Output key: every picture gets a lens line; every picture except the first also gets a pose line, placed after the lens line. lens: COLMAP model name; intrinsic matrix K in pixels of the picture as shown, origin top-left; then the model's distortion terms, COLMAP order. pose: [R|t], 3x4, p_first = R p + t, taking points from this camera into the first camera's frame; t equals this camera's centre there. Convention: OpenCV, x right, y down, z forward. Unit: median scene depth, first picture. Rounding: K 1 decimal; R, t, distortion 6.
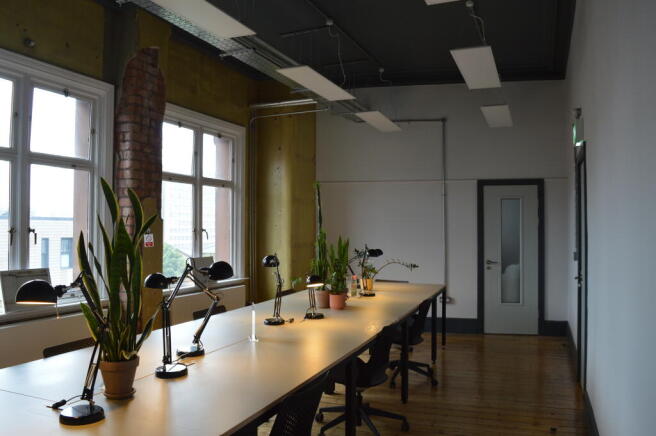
lens RADIAL K [[506.8, 0, 328.0], [0, 506.8, 218.0], [0, 0, 1]] dist [0.079091, 0.001944]
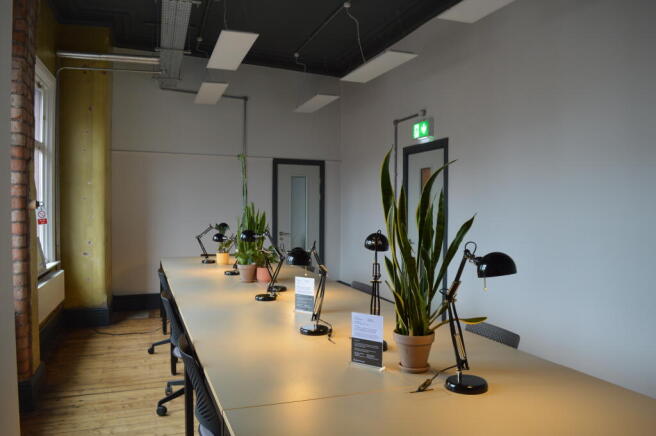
lens RADIAL K [[548.2, 0, 328.0], [0, 548.2, 218.0], [0, 0, 1]] dist [-0.084663, 0.012678]
pose [[0.765414, -0.008273, 0.643485, -0.367807], [-0.016056, 0.999361, 0.031946, 0.013491], [-0.643338, -0.034784, 0.764792, 0.031584]]
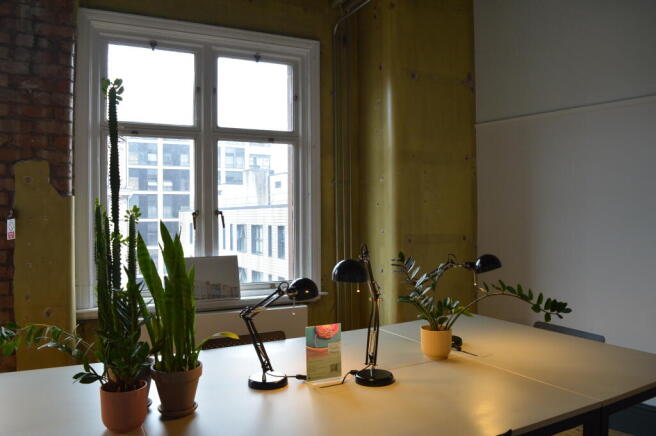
lens RADIAL K [[548.2, 0, 328.0], [0, 548.2, 218.0], [0, 0, 1]] dist [-0.084663, 0.012678]
pose [[0.795617, 0.000743, -0.605800, 0.222881], [0.020955, 0.999367, 0.028746, 0.012447], [0.605438, -0.035566, 0.795098, 0.464798]]
